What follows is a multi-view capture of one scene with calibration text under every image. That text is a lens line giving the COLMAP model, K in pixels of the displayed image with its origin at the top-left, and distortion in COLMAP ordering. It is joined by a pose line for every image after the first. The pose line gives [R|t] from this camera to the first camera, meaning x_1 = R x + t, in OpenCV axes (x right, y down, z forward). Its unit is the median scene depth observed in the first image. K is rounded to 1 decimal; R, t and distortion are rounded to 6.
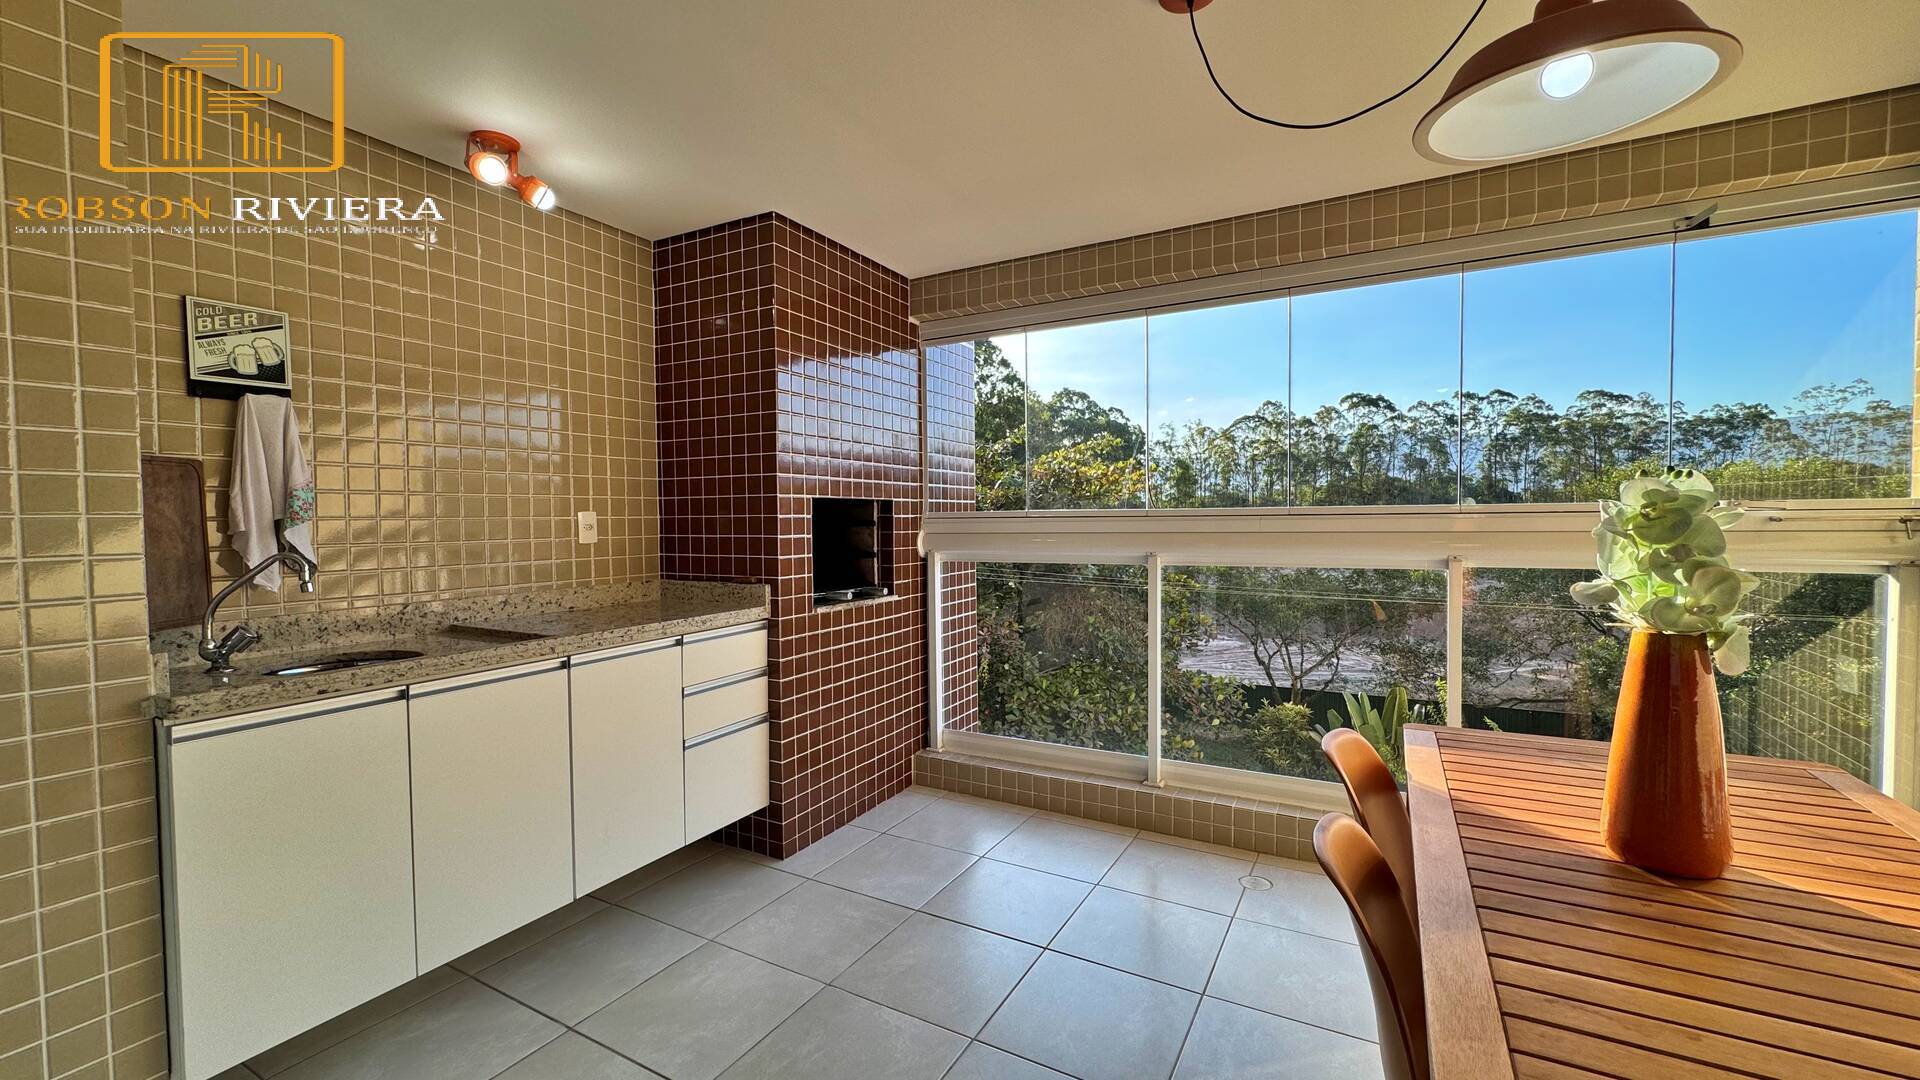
lens RADIAL K [[765.6, 0, 958.6], [0, 765.6, 540.8], [0, 0, 1]] dist [-0.003427, 0.000556]
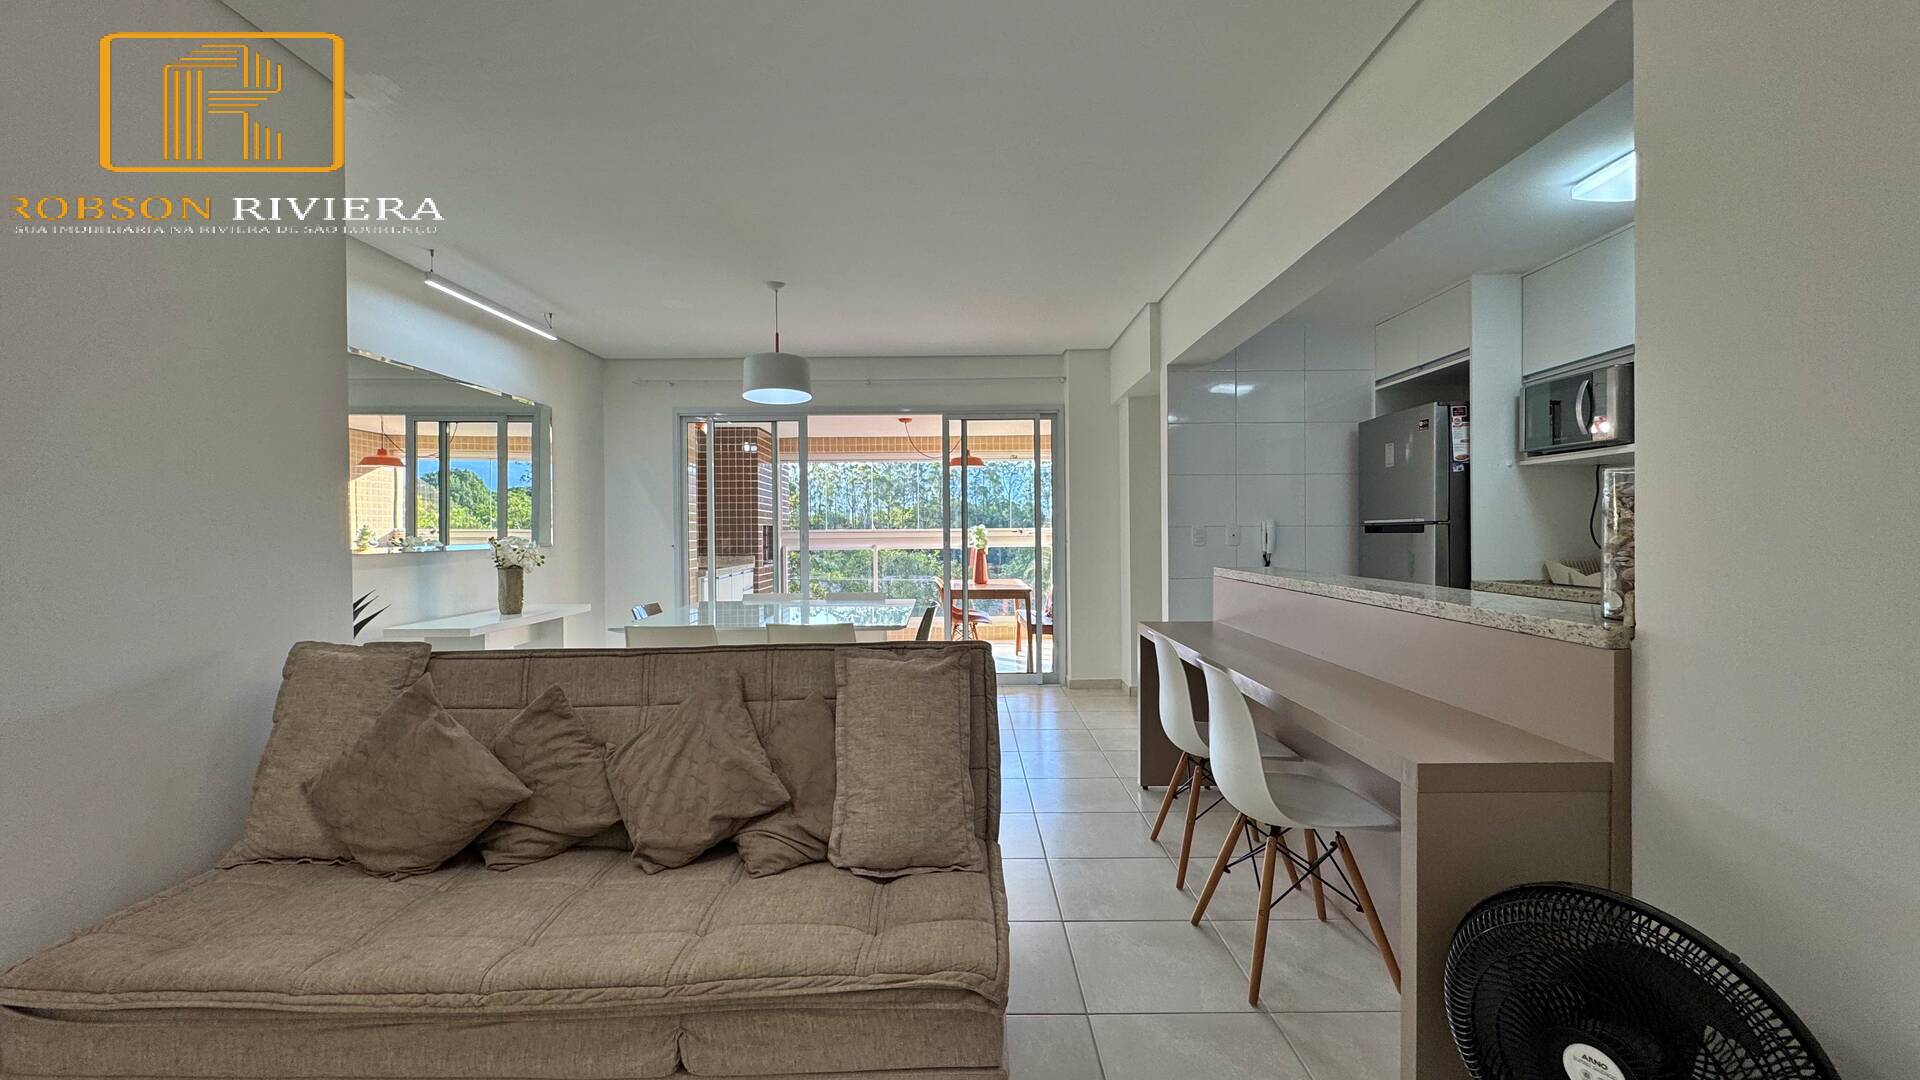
lens RADIAL K [[765.6, 0, 964.8], [0, 765.6, 538.1], [0, 0, 1]] dist [-0.003427, 0.000556]
pose [[0.869804, -0.001800, 0.493394, -0.872353], [0.015347, 0.999608, -0.023409, 0.062758], [-0.493159, 0.027933, 0.869491, -1.664250]]
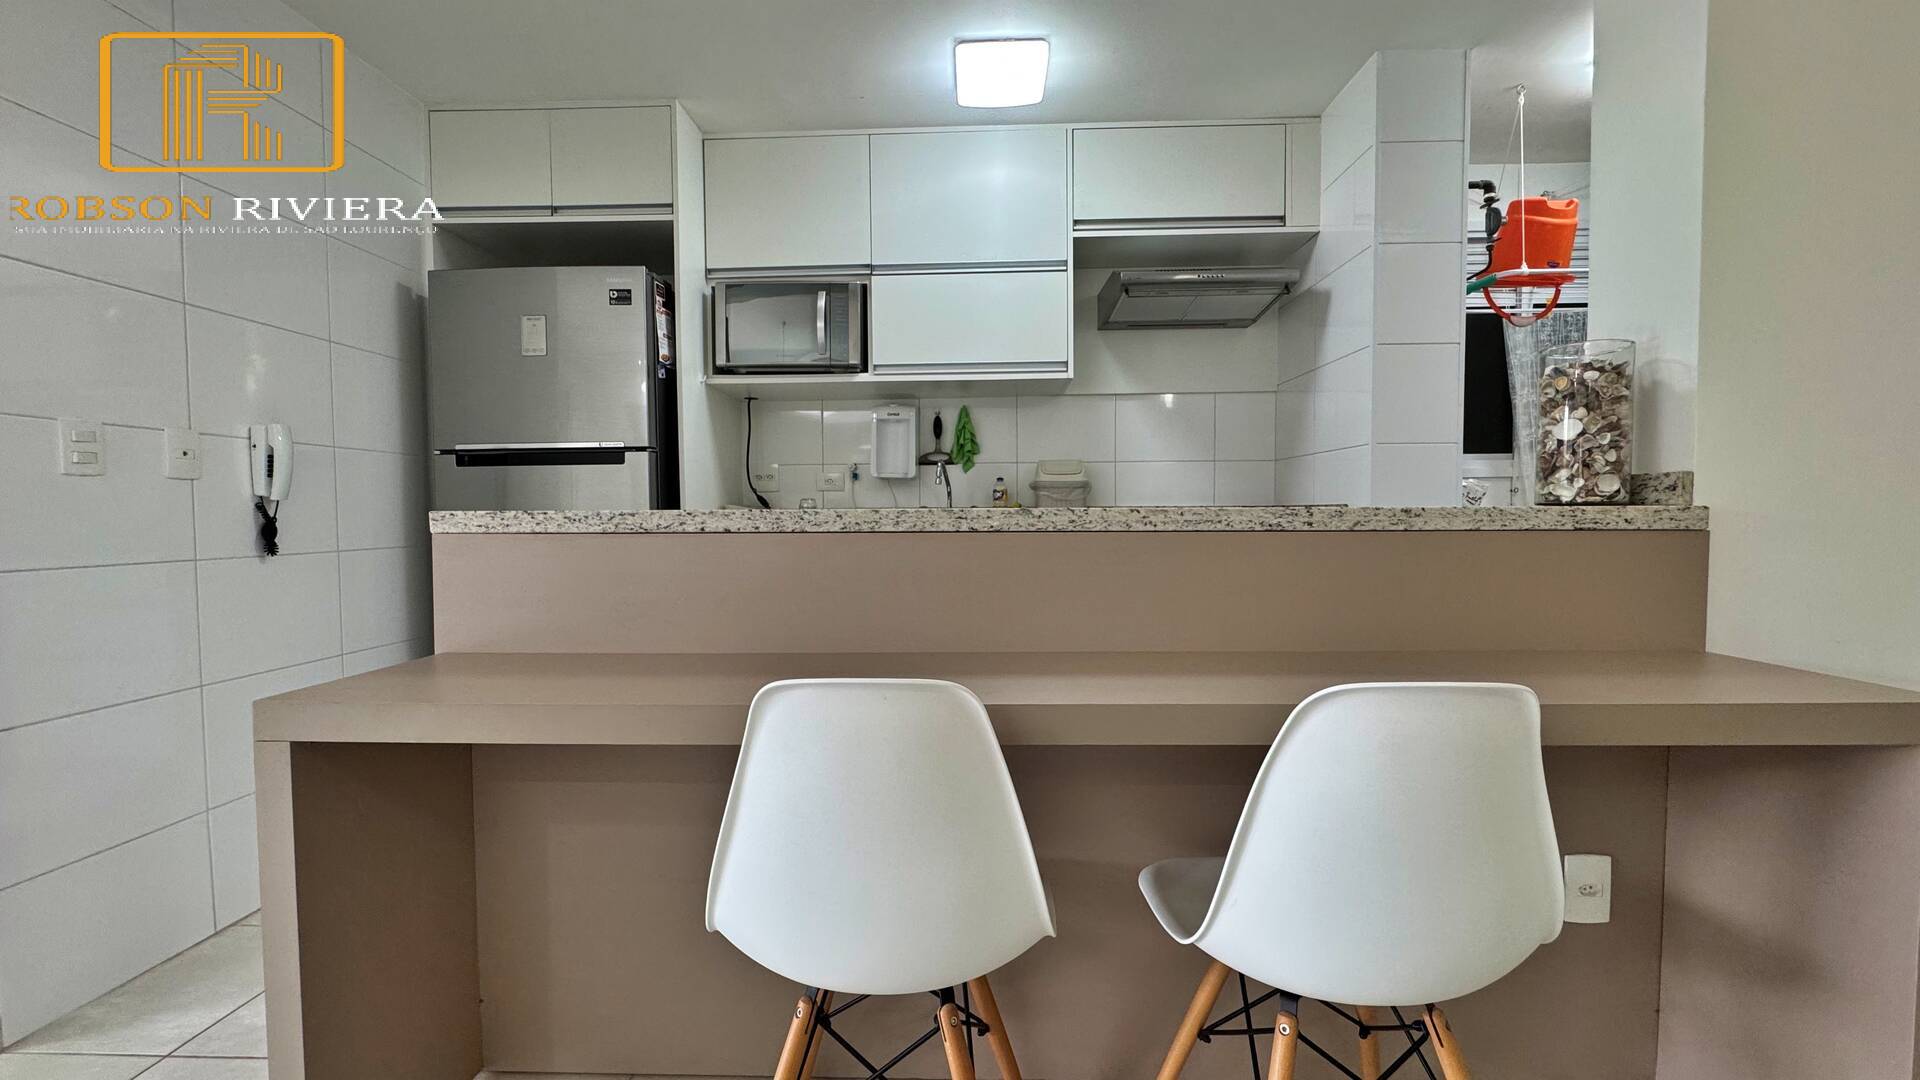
lens RADIAL K [[765.6, 0, 955.0], [0, 765.6, 533.8], [0, 0, 1]] dist [-0.003427, 0.000556]
pose [[-0.462344, -0.012685, 0.886610, -0.504523], [0.038770, 0.998652, 0.034506, 0.094807], [-0.885853, 0.050328, -0.461229, -0.916575]]
